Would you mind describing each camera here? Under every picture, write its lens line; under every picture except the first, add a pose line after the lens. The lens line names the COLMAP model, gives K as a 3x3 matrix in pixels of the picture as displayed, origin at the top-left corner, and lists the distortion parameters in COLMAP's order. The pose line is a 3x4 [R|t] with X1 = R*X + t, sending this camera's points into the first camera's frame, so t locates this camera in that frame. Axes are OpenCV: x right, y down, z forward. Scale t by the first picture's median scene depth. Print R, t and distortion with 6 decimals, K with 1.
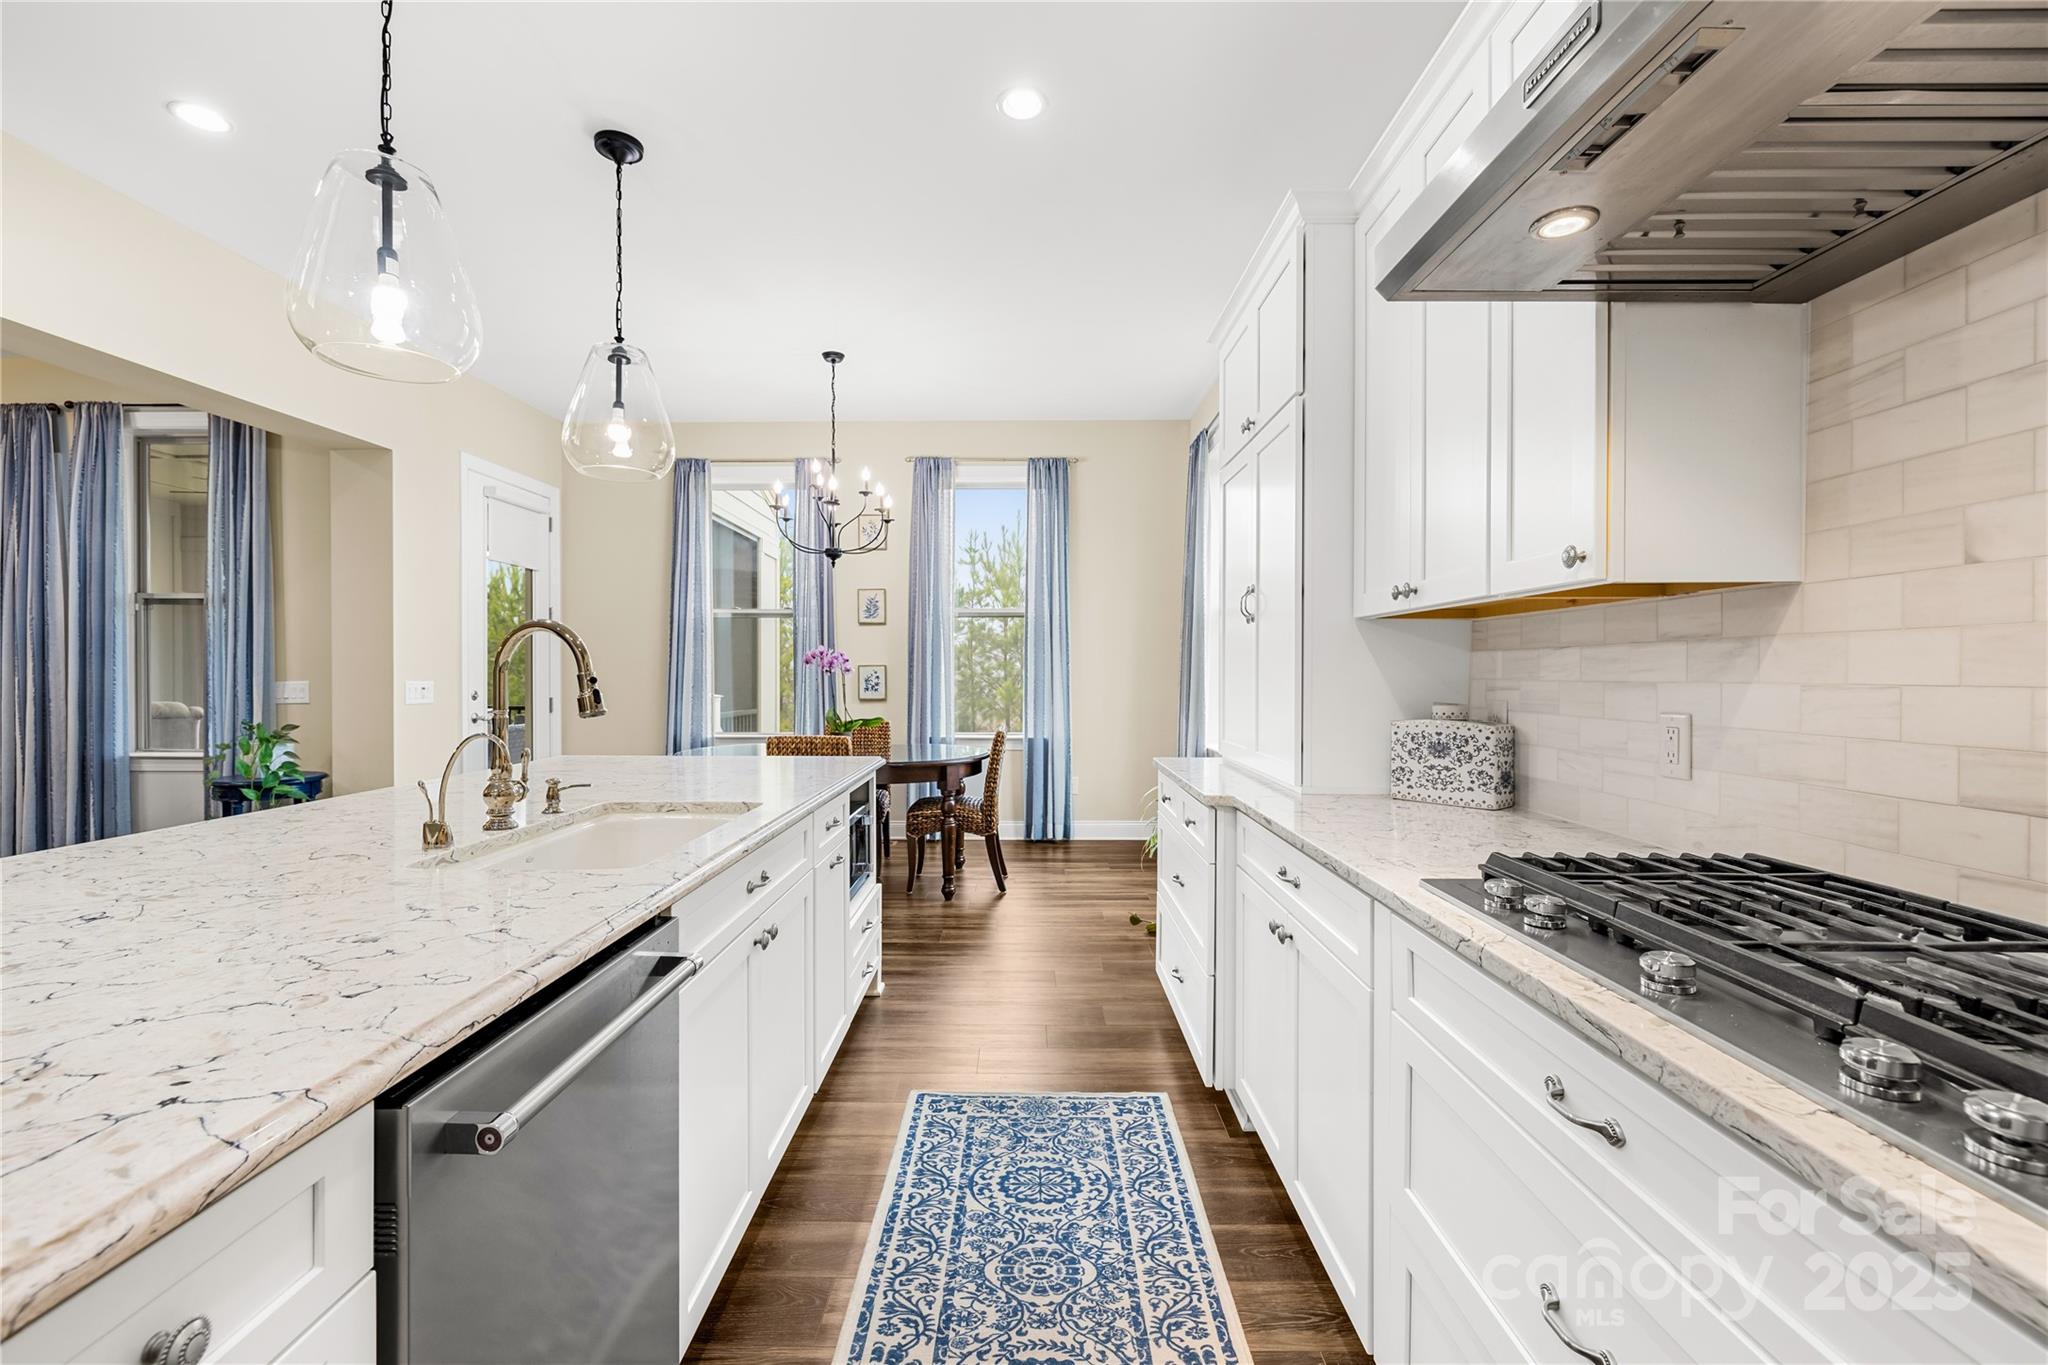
lens RADIAL K [[858.5, 0, 1025.3], [0, 858.5, 687.4], [0, 0, 1]] dist [0.003697, -0.004288]
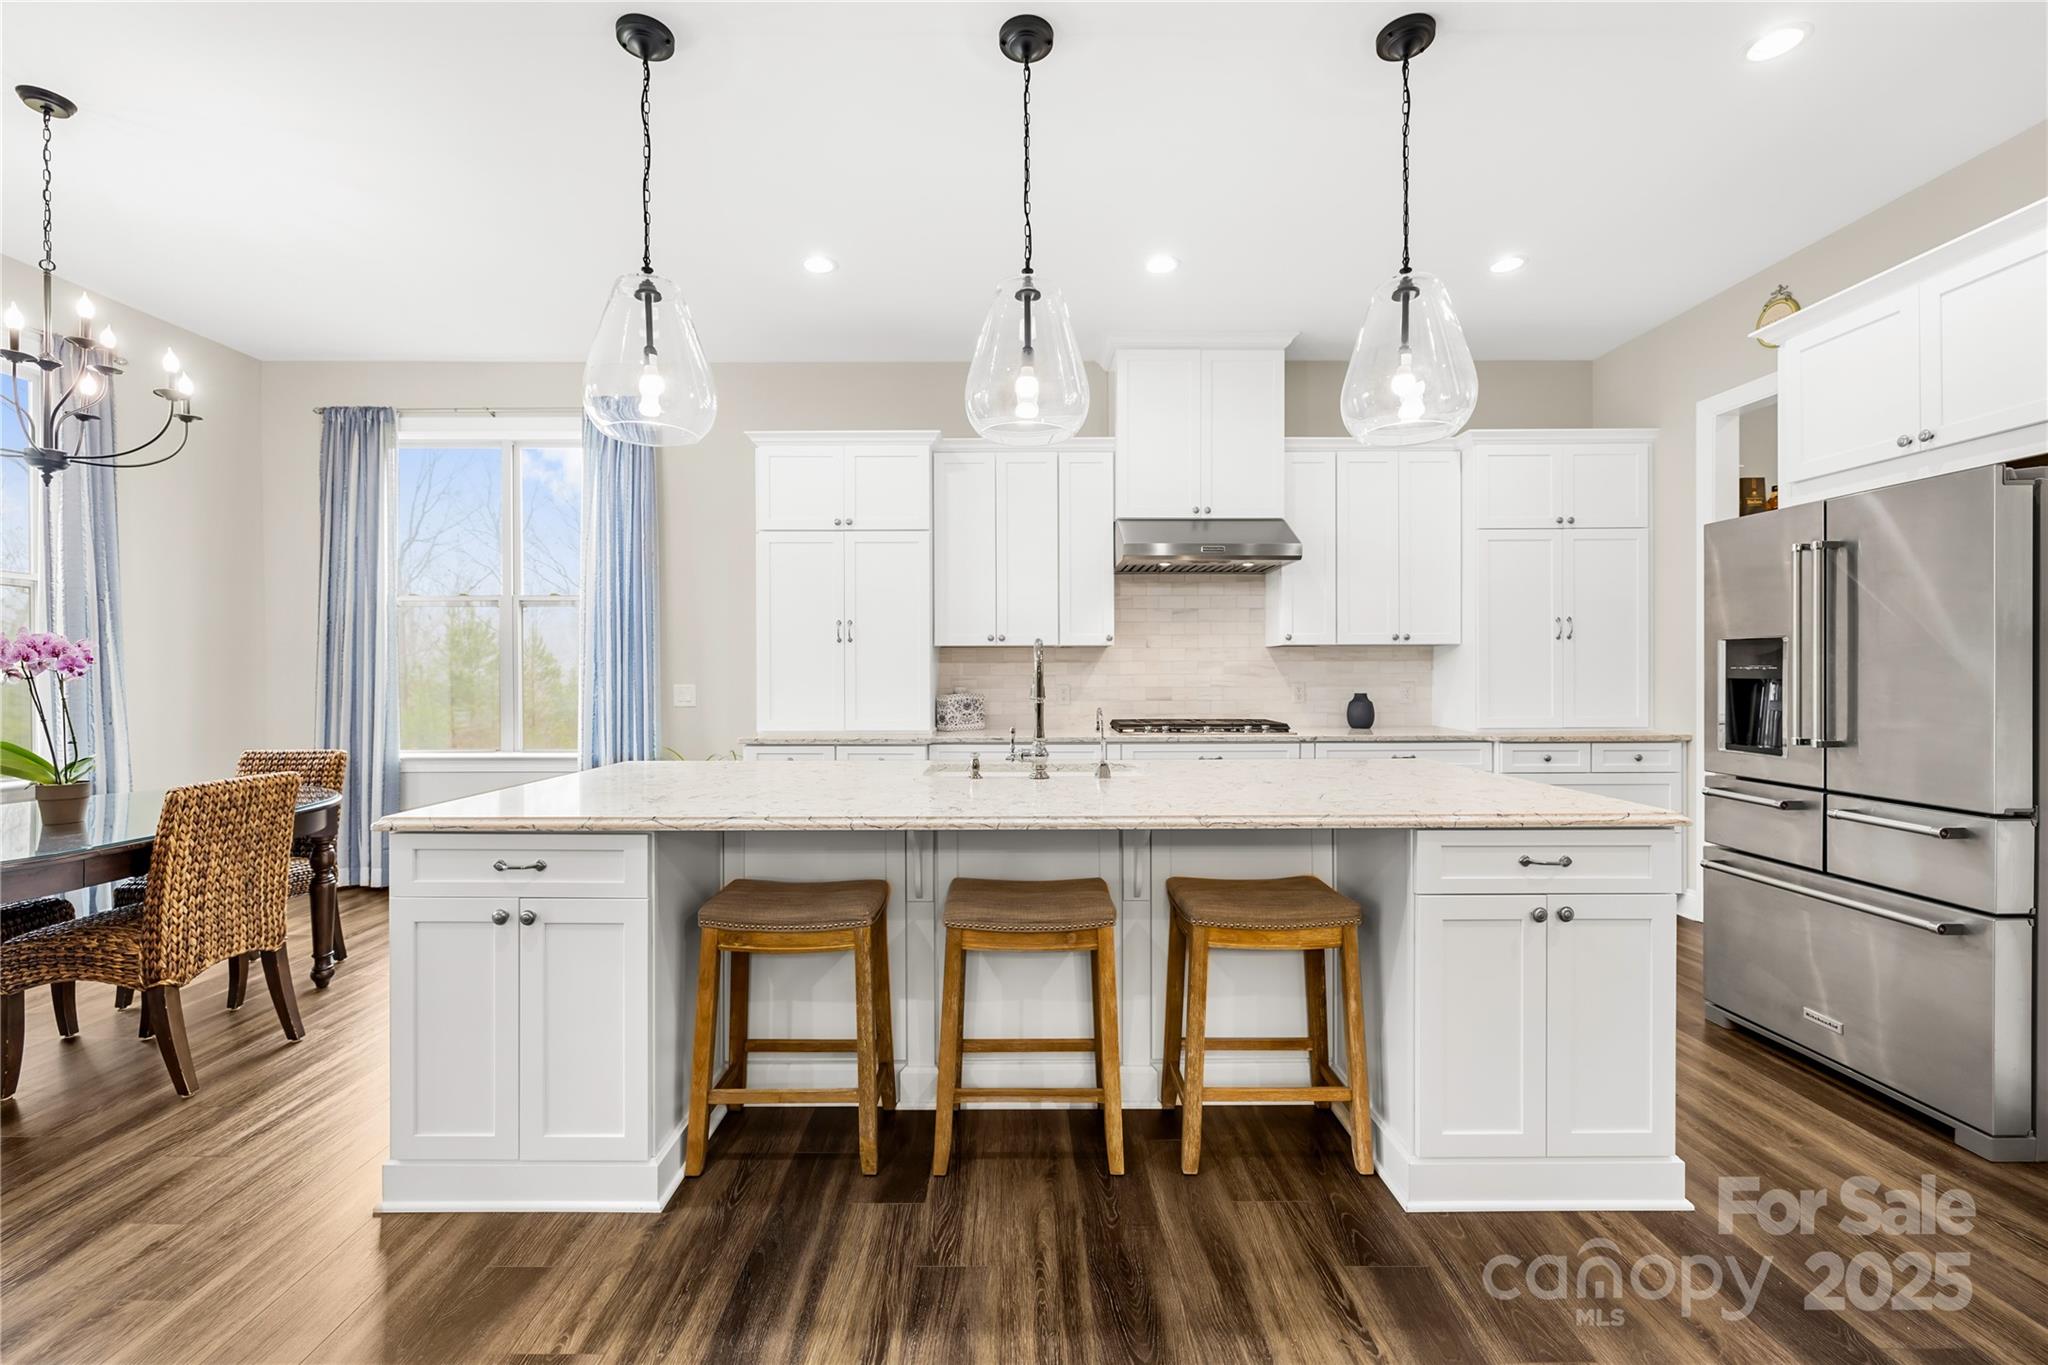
lens RADIAL K [[858.5, 0, 1011.0], [0, 858.5, 672.7], [0, 0, 1]] dist [0.003697, -0.004288]
pose [[-0.017229, -0.000231, 0.999852, -1.743187], [0.022358, 0.999750, 0.000616, -0.015134], [-0.999602, 0.022366, -0.017220, 0.898732]]
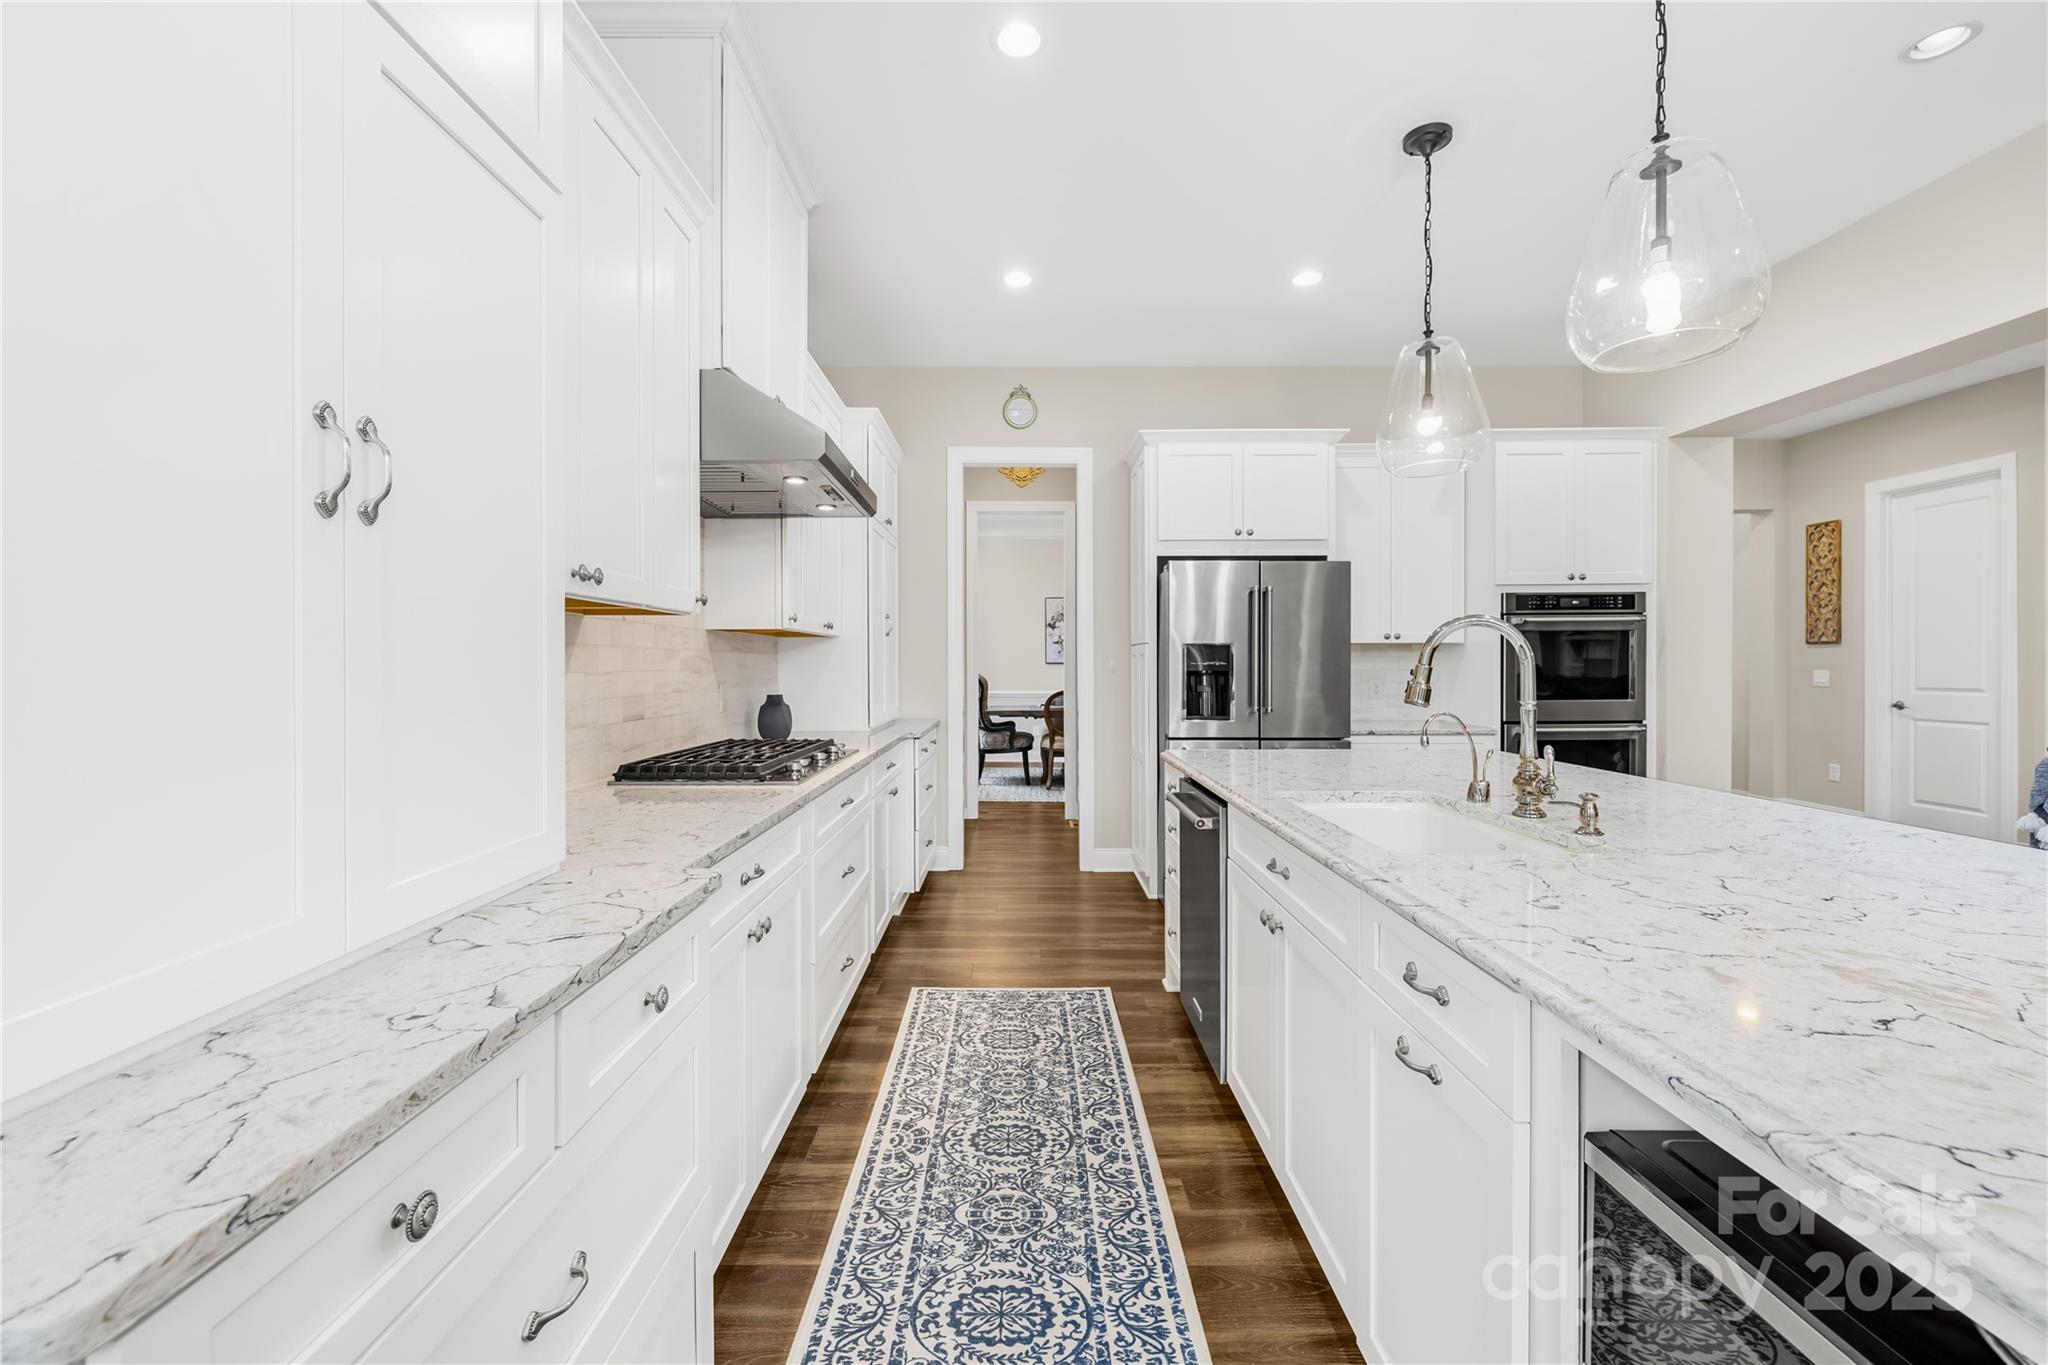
lens RADIAL K [[858.5, 0, 1015.2], [0, 858.5, 662.4], [0, 0, 1]] dist [0.003697, -0.004288]
pose [[-0.999995, 0.002788, 0.001713, 0.001566], [0.002814, 0.999878, 0.015366, -0.031354], [-0.001670, 0.015370, -0.999880, 1.689692]]
